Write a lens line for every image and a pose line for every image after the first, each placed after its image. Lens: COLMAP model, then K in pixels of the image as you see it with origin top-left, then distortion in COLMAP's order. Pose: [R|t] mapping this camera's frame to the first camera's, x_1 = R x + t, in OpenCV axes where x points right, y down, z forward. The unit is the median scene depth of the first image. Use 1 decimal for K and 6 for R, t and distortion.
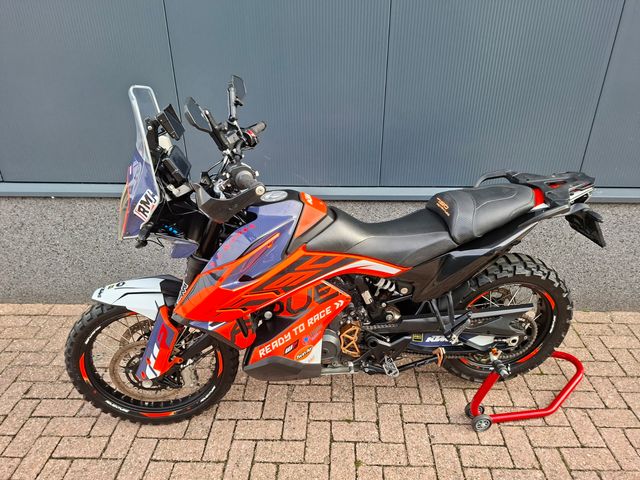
lens RADIAL K [[455.2, 0, 321.2], [0, 455.2, 228.3], [0, 0, 1]] dist [0.058869, -0.067236]
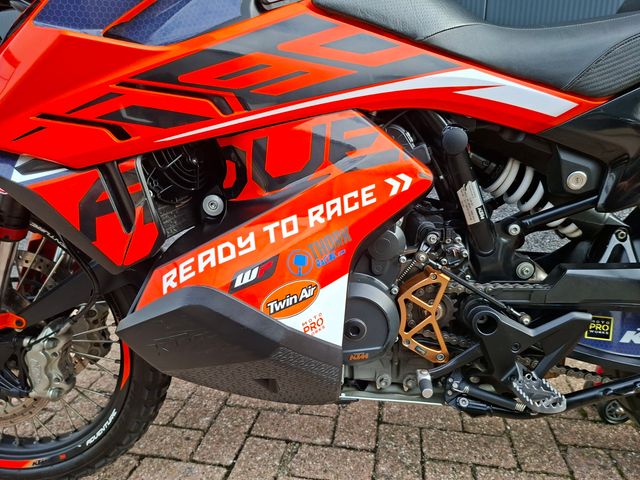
lens RADIAL K [[445.4, 0, 318.3], [0, 445.4, 242.0], [0, 0, 1]] dist [0.046388, -0.069834]
pose [[0.987532, 0.044438, -0.151017, 0.027979], [-0.071650, 0.981083, -0.179840, 0.253925], [0.140169, 0.188418, 0.972035, 0.582938]]
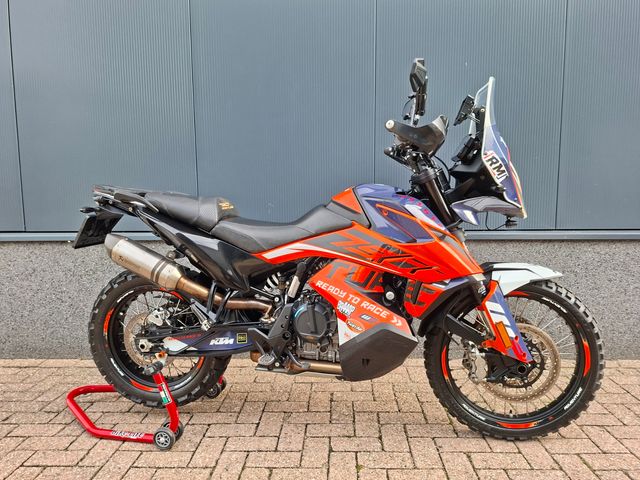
lens RADIAL K [[457.5, 0, 322.9], [0, 457.5, 237.2], [0, 0, 1]] dist [0.054430, -0.060069]
pose [[0.999997, -0.002266, 0.000740, 0.007871], [0.002382, 0.936374, -0.350997, 0.395870], [0.000102, 0.350997, 0.936376, -0.012702]]
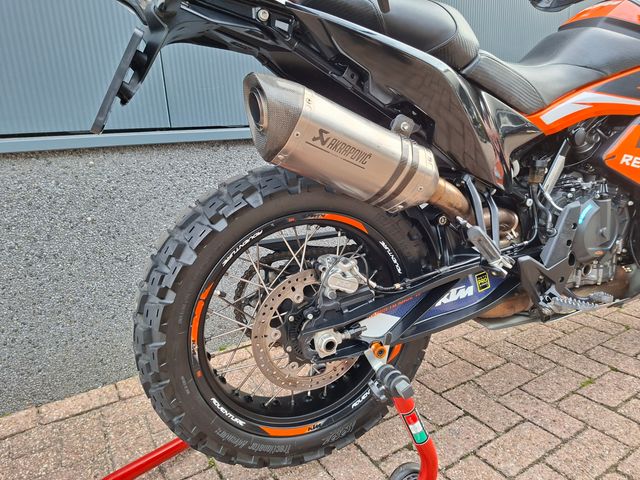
lens RADIAL K [[454.1, 0, 318.1], [0, 454.1, 229.9], [0, 0, 1]] dist [0.063495, -0.074556]
pose [[0.829661, -0.157790, 0.535504, -0.618627], [0.279412, 0.947803, -0.153619, 0.221556], [-0.483313, 0.277078, 0.830443, 0.623811]]
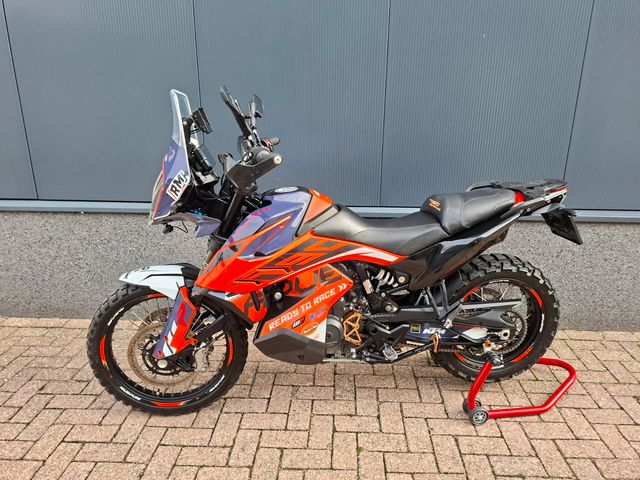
lens RADIAL K [[455.7, 0, 322.3], [0, 455.7, 228.0], [0, 0, 1]] dist [0.070844, -0.086785]
pose [[0.999896, 0.013544, -0.004886, -0.005472], [-0.014170, 0.985885, -0.166821, 0.189567], [0.002557, 0.166872, 0.985975, -0.102002]]
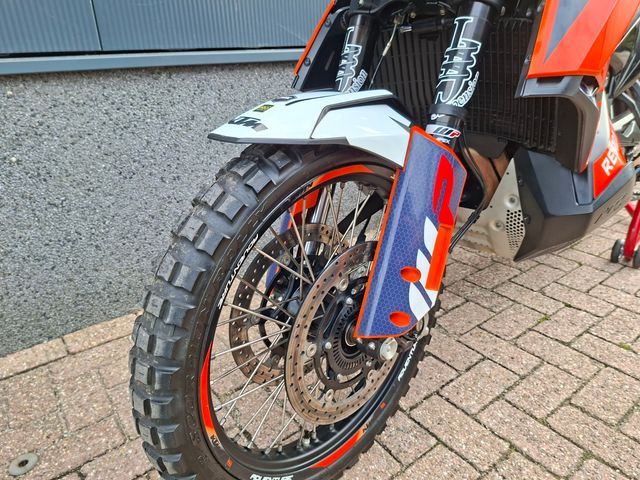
lens RADIAL K [[471.7, 0, 320.0], [0, 471.7, 240.0], [0, 0, 1]] dist [-0.001740, -0.003390]
pose [[0.770587, -0.255609, 0.583832, -0.608508], [0.298533, 0.954105, 0.023692, 0.208528], [-0.563093, 0.156036, 0.811529, 0.650063]]
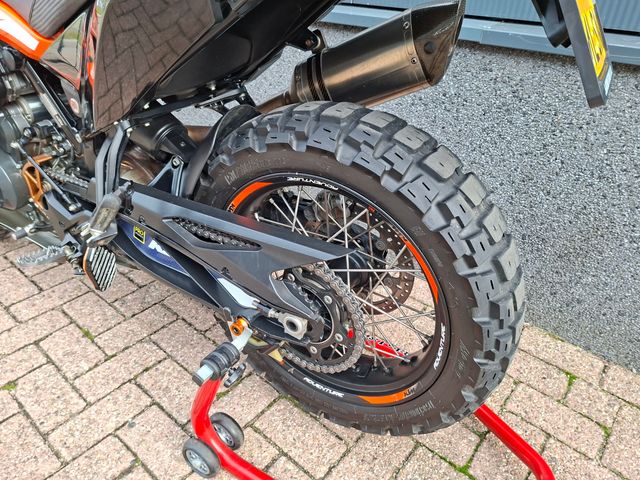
lens RADIAL K [[471.7, 0, 320.0], [0, 471.7, 240.0], [0, 0, 1]] dist [-0.001740, -0.003390]
pose [[0.774569, 0.345596, -0.529724, 0.636824], [-0.283189, 0.938377, 0.198122, 0.092665], [0.565550, -0.003447, 0.824706, 0.702735]]
